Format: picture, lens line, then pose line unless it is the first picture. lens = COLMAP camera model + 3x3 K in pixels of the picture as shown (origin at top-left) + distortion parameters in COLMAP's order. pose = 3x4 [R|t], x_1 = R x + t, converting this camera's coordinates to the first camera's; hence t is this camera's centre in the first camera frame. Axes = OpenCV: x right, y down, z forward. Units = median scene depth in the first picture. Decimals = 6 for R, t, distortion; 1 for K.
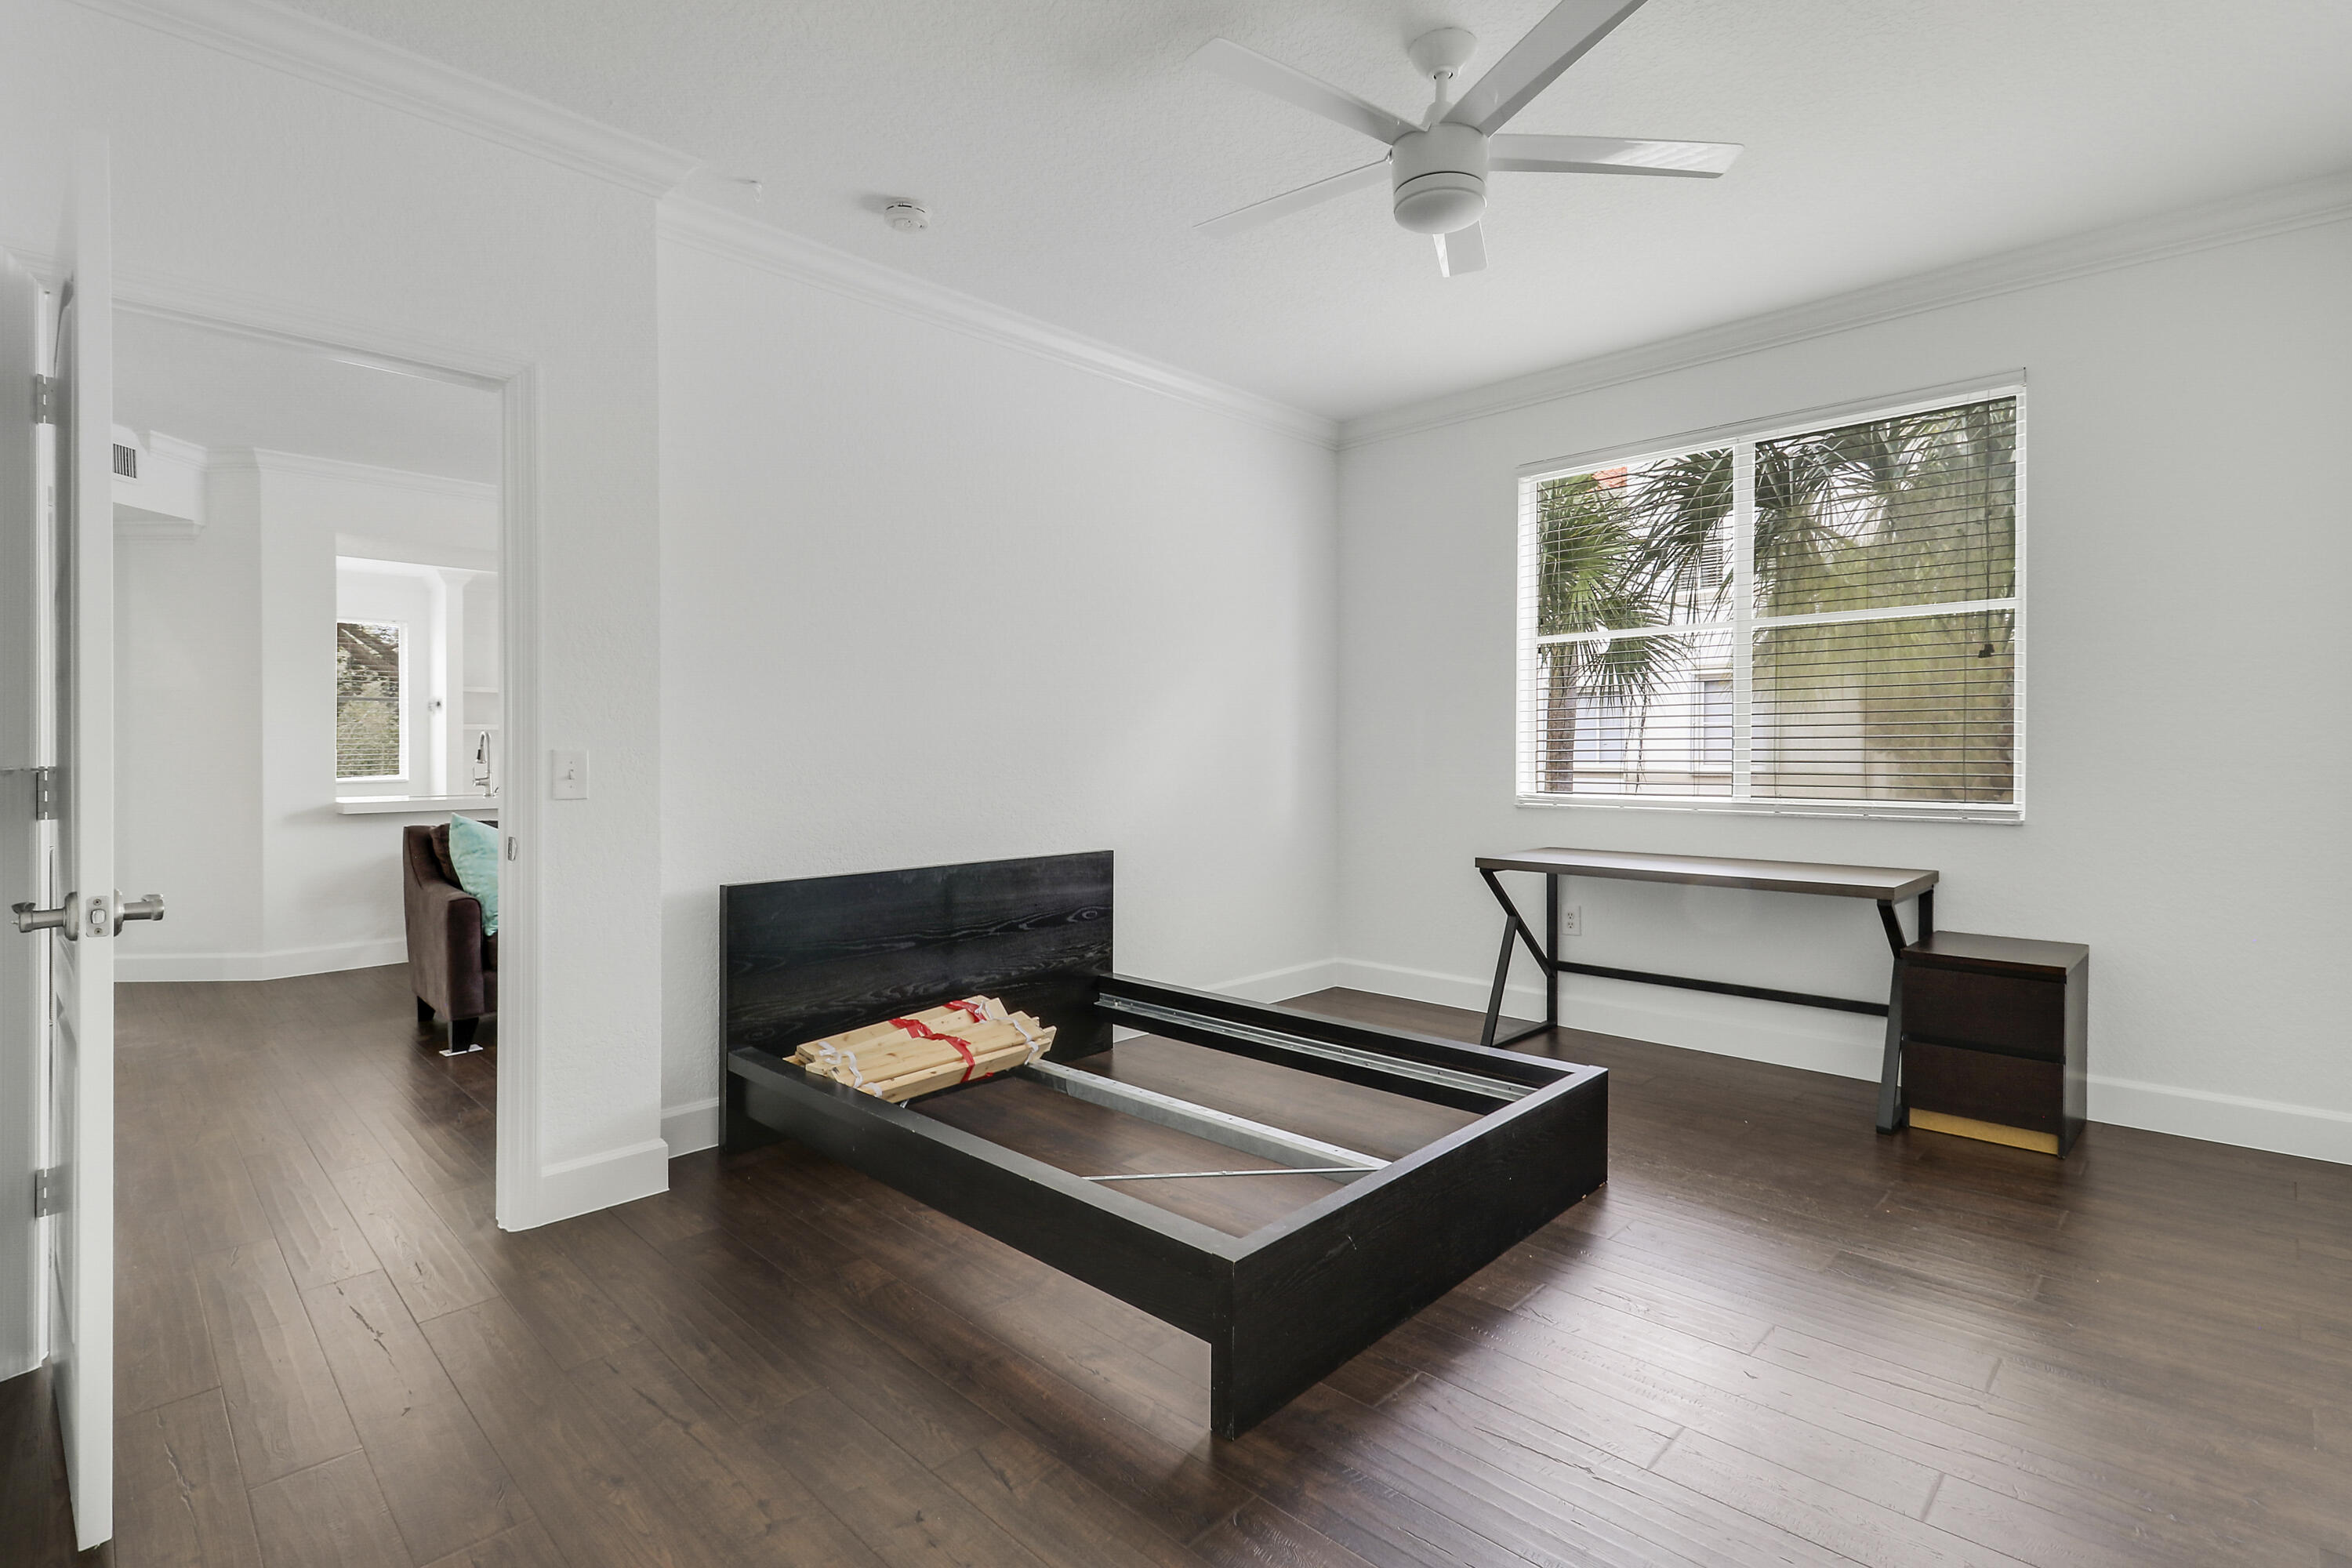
lens RADIAL K [[1117.0, 0, 1184.6], [0, 1117.0, 751.0], [0, 0, 1]] dist [-0.001259, -0.000282]
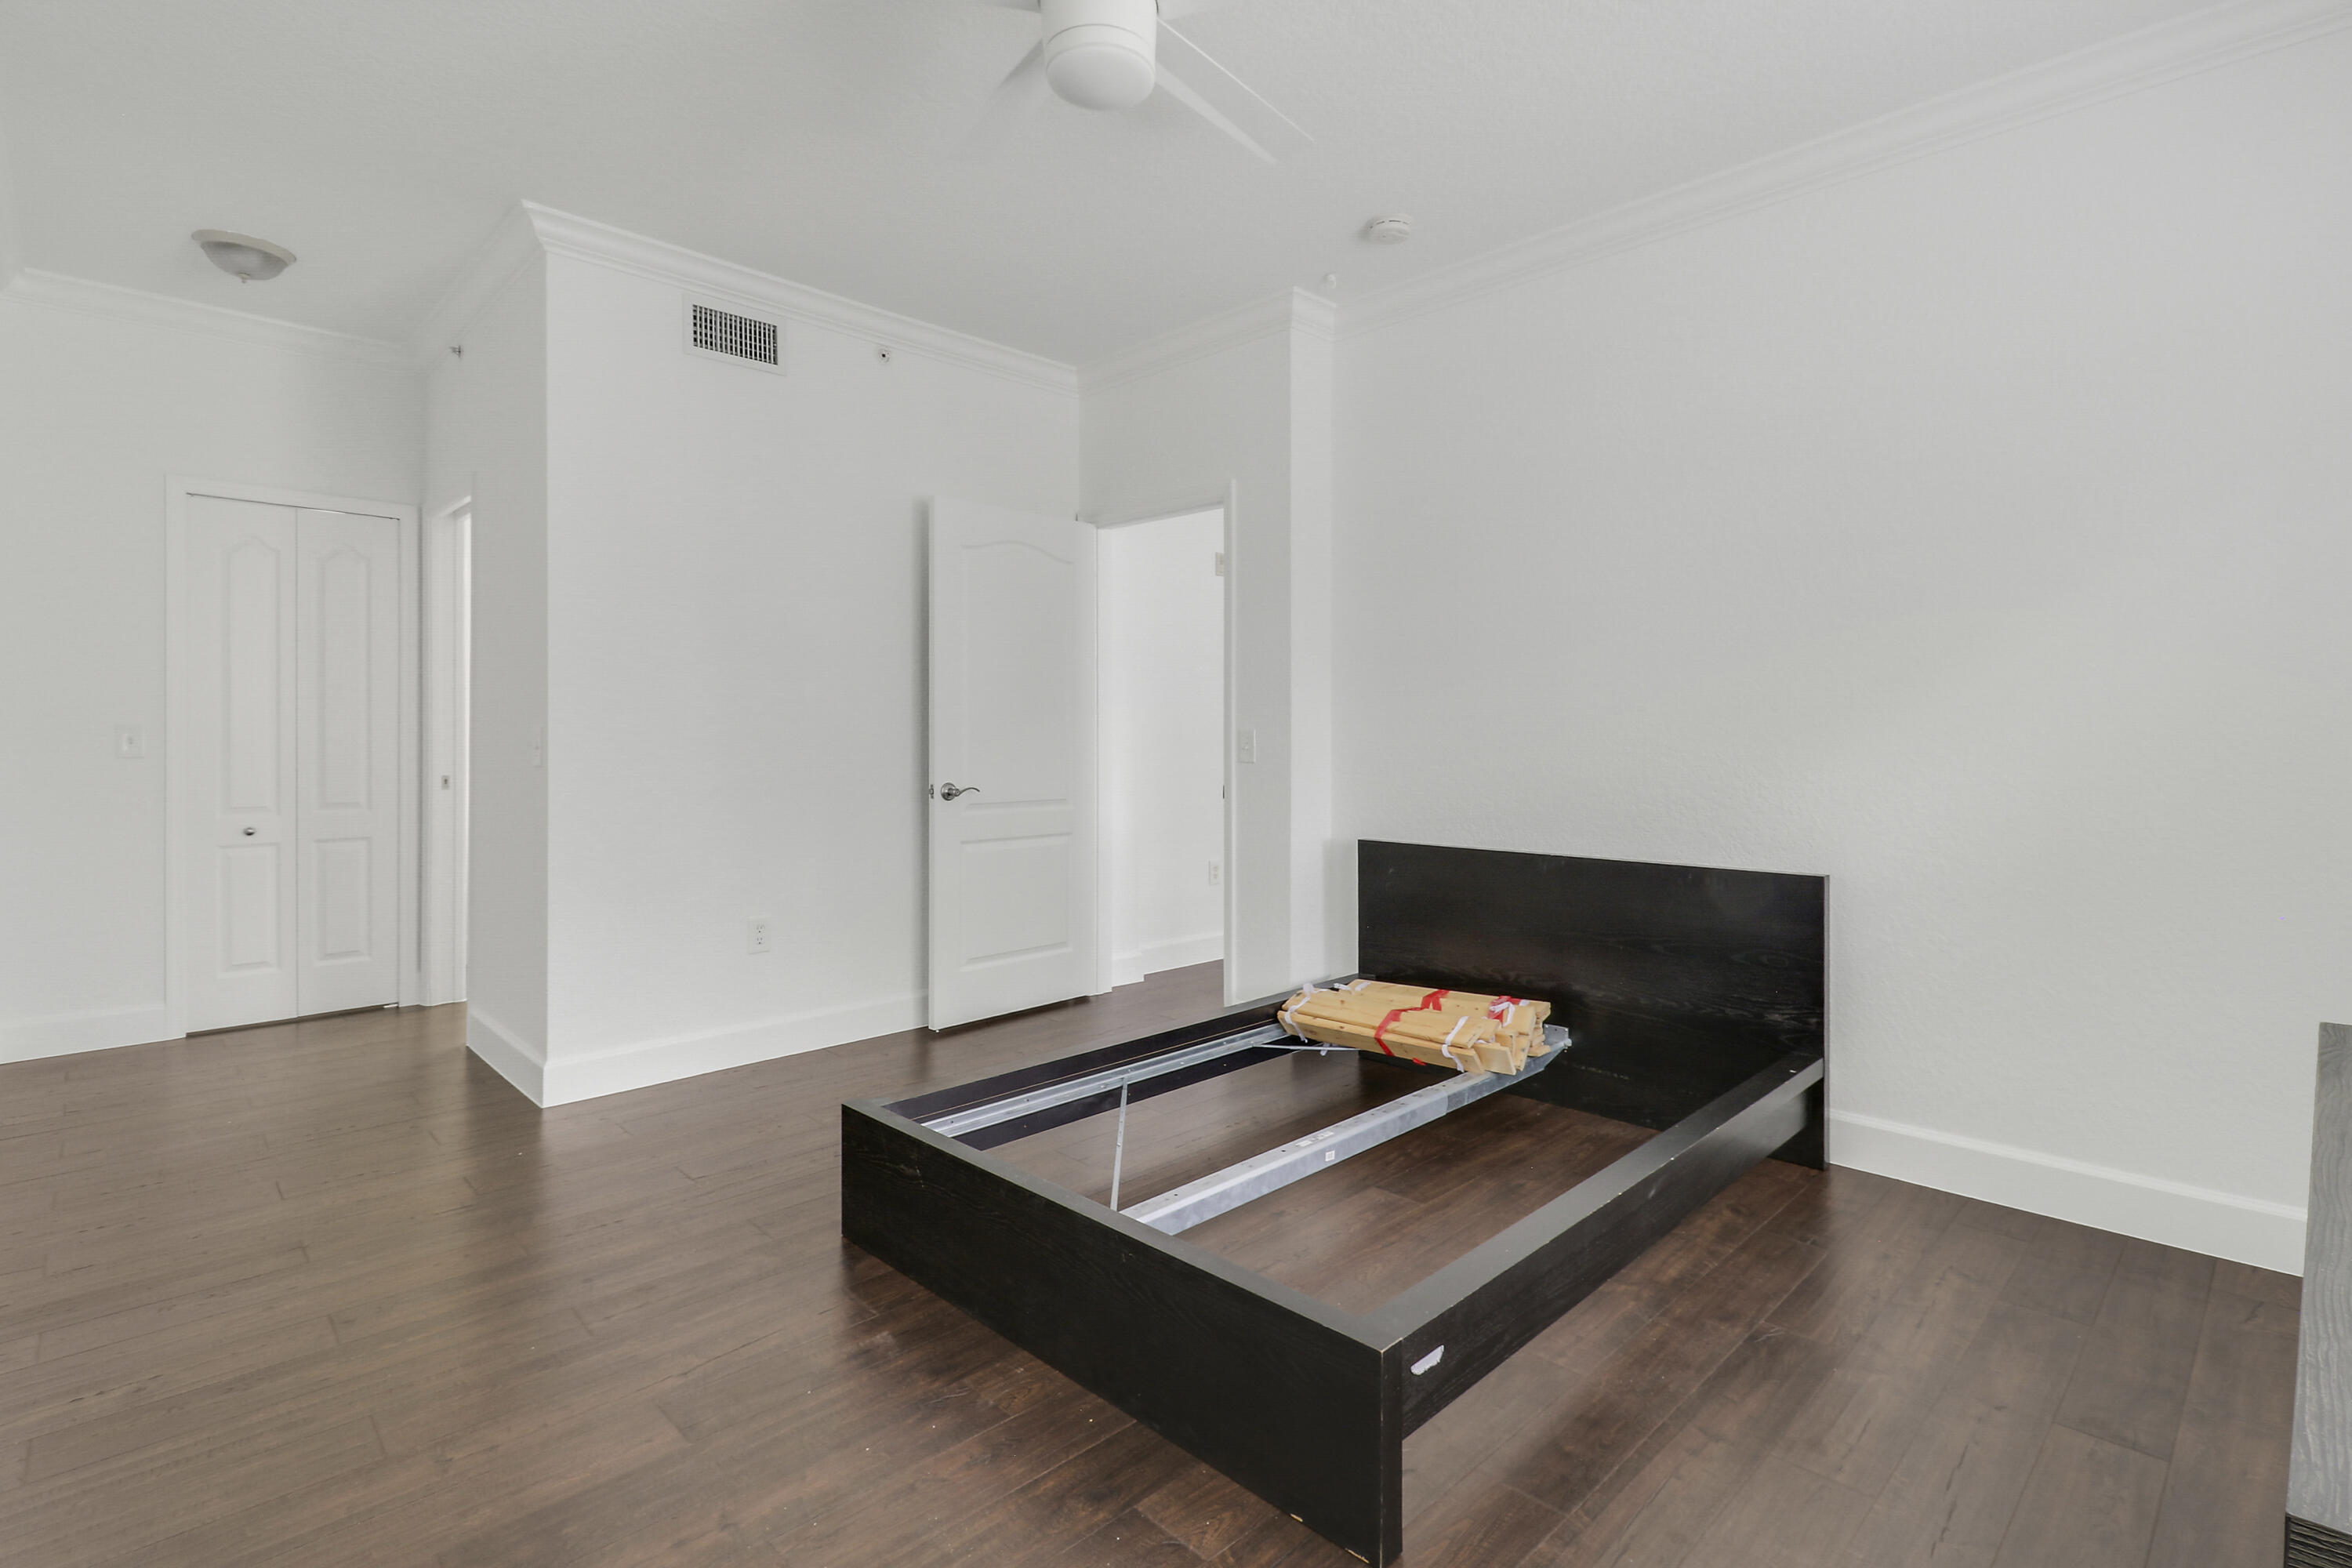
lens RADIAL K [[1070.8, 0, 1187.3], [0, 1070.8, 735.9], [0, 0, 1]] dist [-0.000475, -0.000132]
pose [[-0.011136, -0.001458, -0.999937, 1.034860], [0.001089, 0.999998, -0.001470, 0.009613], [0.999937, -0.001106, -0.011134, 1.105414]]
